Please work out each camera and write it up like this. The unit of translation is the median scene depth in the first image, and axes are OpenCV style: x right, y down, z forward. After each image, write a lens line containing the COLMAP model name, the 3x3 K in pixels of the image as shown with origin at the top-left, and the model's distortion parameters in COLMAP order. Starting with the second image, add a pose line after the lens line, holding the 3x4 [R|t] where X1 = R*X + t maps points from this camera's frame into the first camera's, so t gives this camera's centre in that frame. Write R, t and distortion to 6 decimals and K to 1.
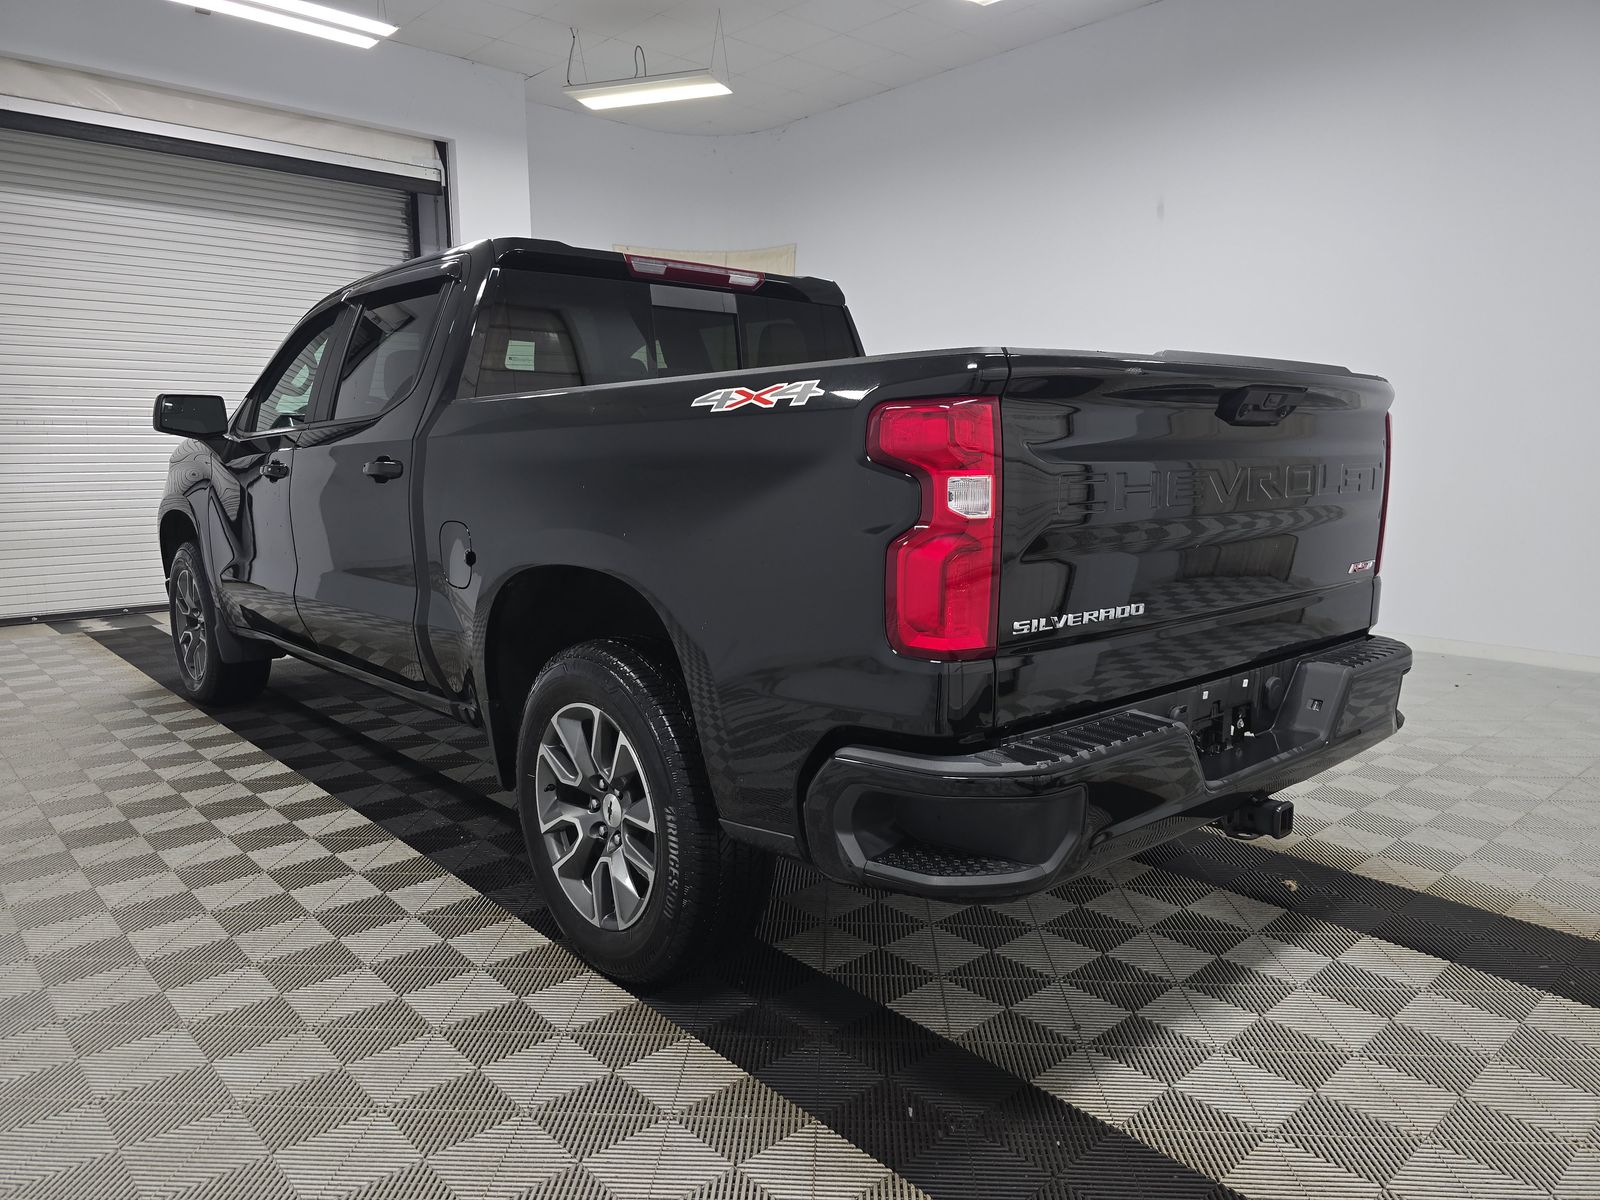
lens RADIAL K [[1082.6, 0, 800.9], [0, 1082.6, 613.5], [0, 0, 1]] dist [0.009341, -0.019197]
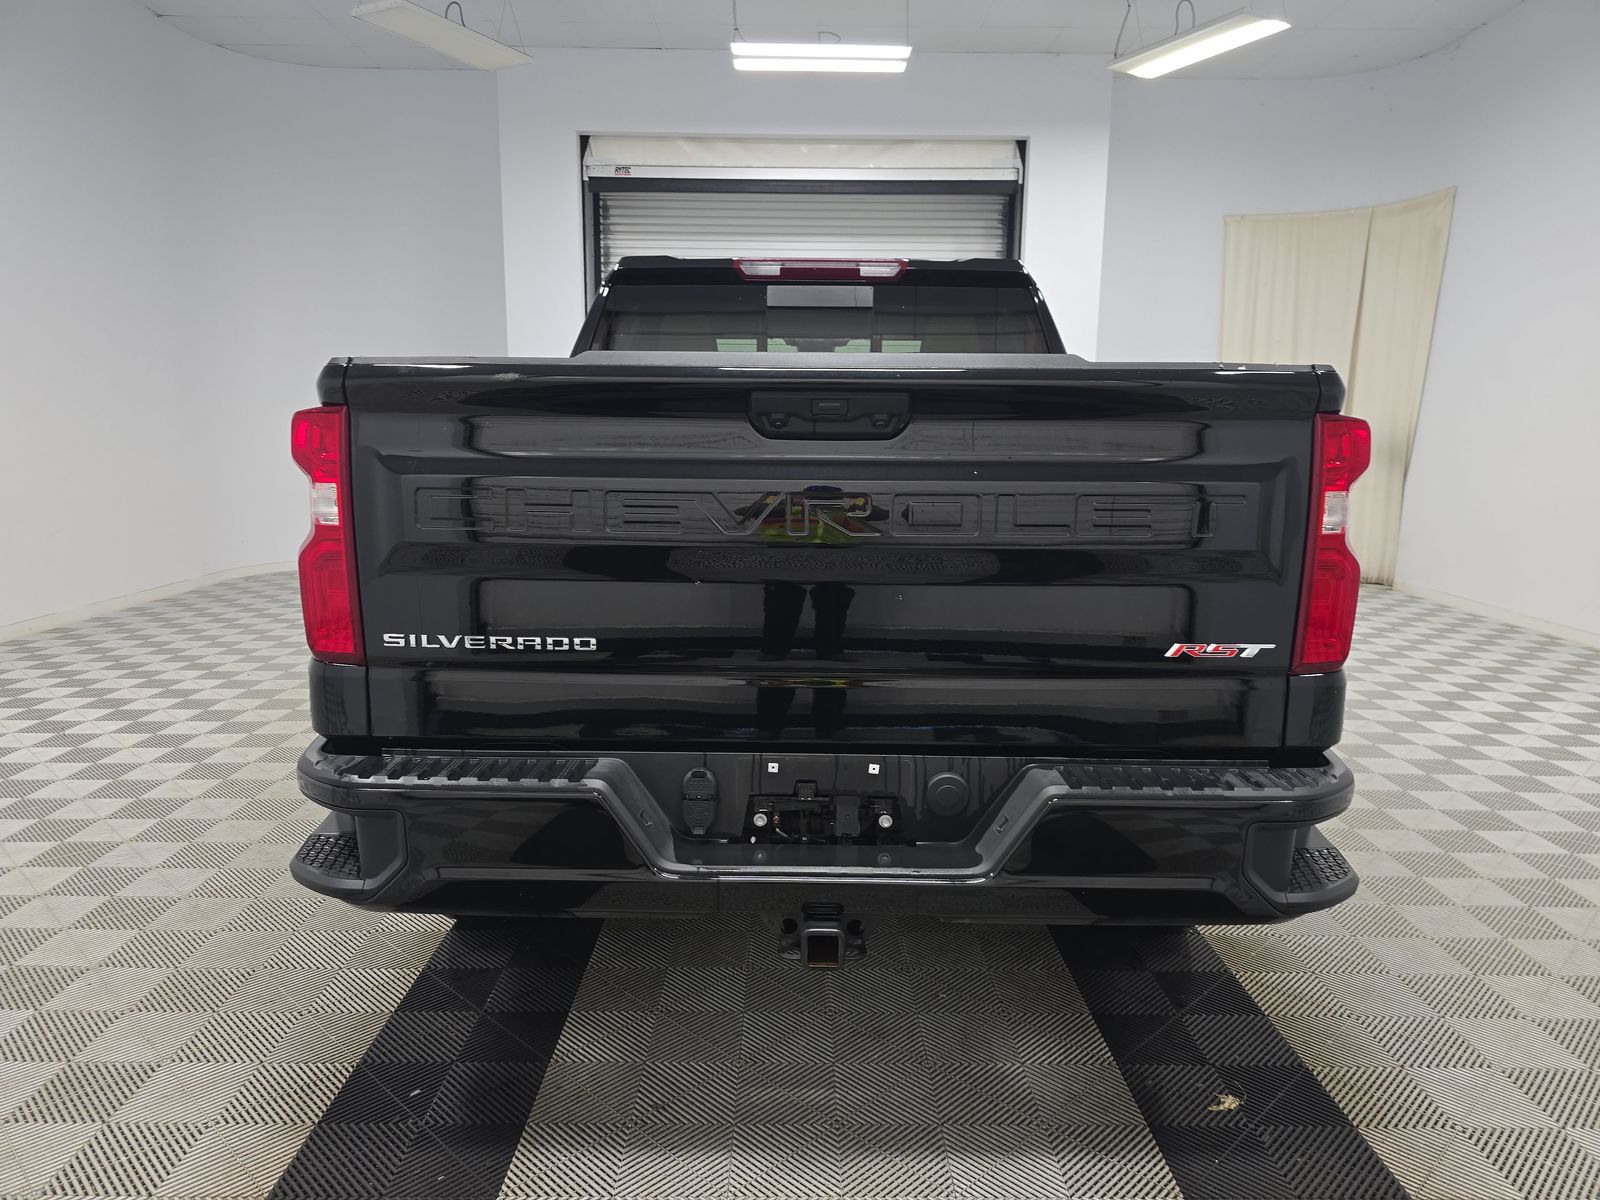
lens RADIAL K [[1082.6, 0, 796.7], [0, 1082.6, 609.4], [0, 0, 1]] dist [0.009341, -0.019197]
pose [[0.737649, 0.113396, -0.665594, 0.520816], [-0.108032, 0.992918, 0.049435, -0.047823], [0.666486, 0.035440, 0.744675, 0.234770]]
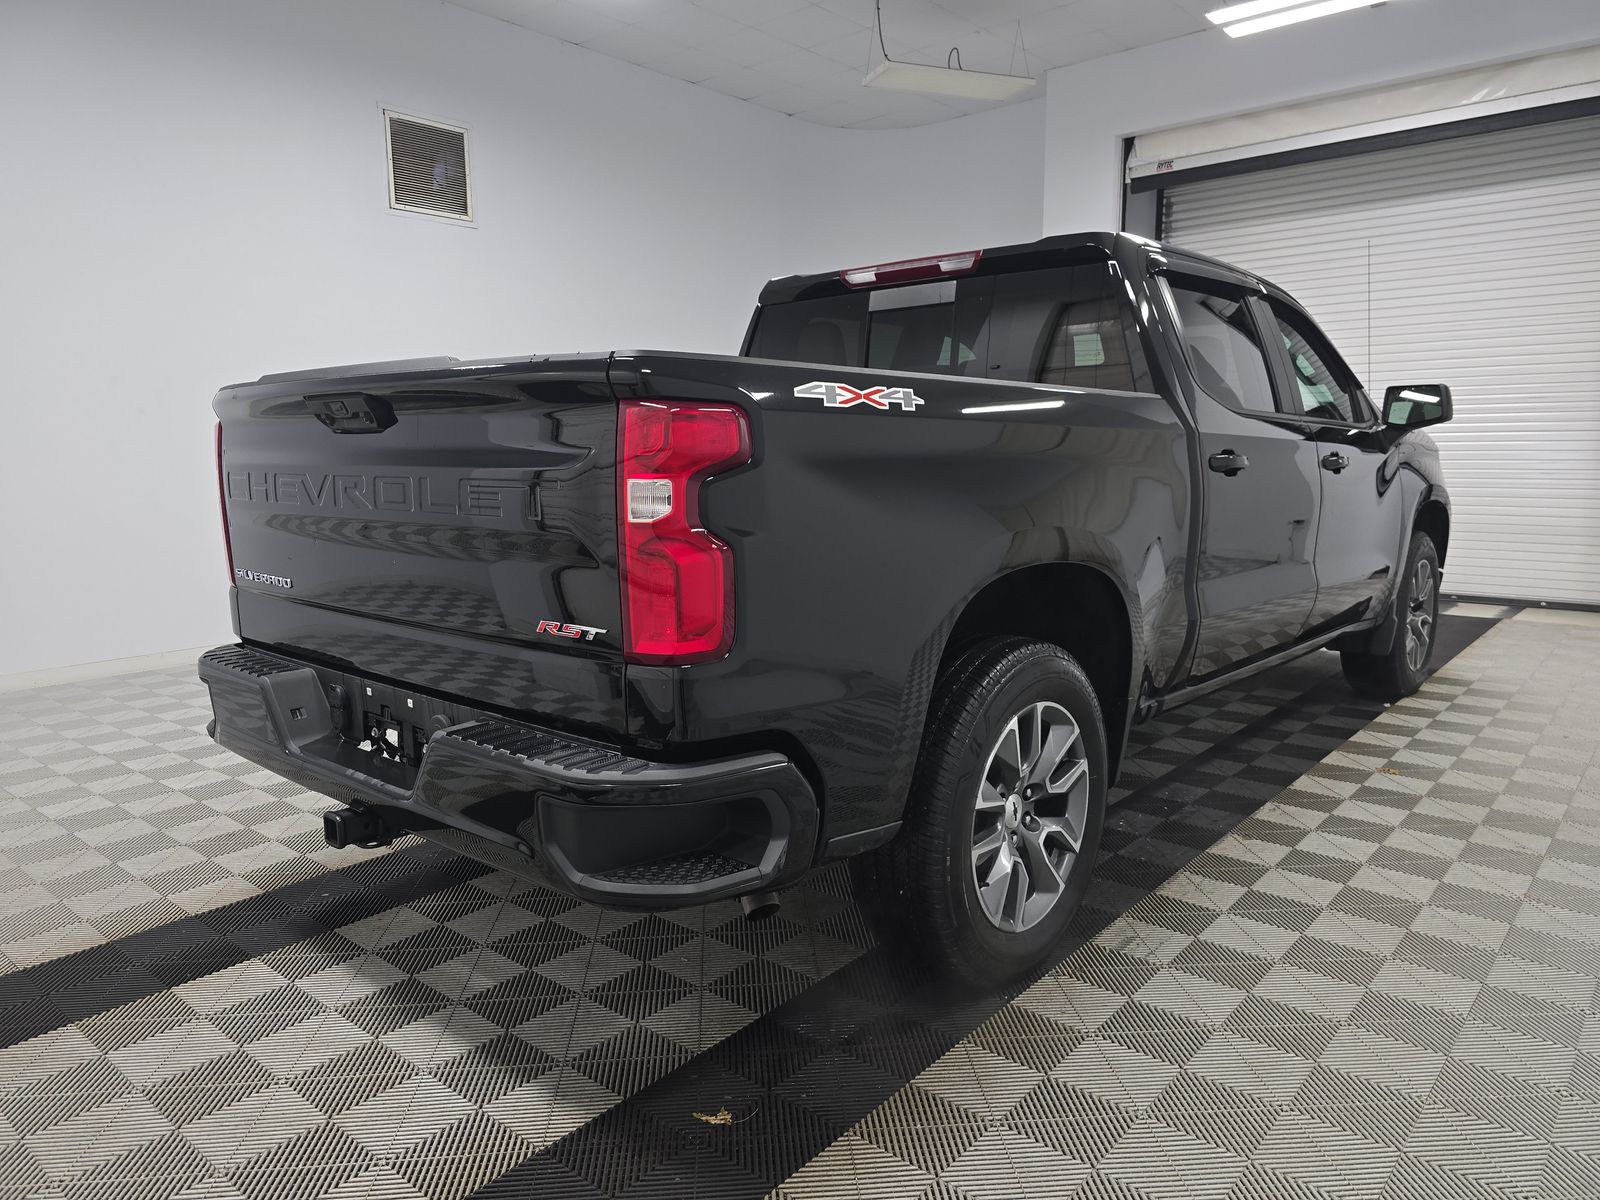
lens RADIAL K [[1082.6, 0, 790.2], [0, 1082.6, 604.5], [0, 0, 1]] dist [0.009341, -0.019197]
pose [[0.112101, 0.140668, -0.983690, 0.821431], [-0.133933, 0.983036, 0.125311, -0.110259], [0.984630, 0.117701, 0.129040, 0.718212]]
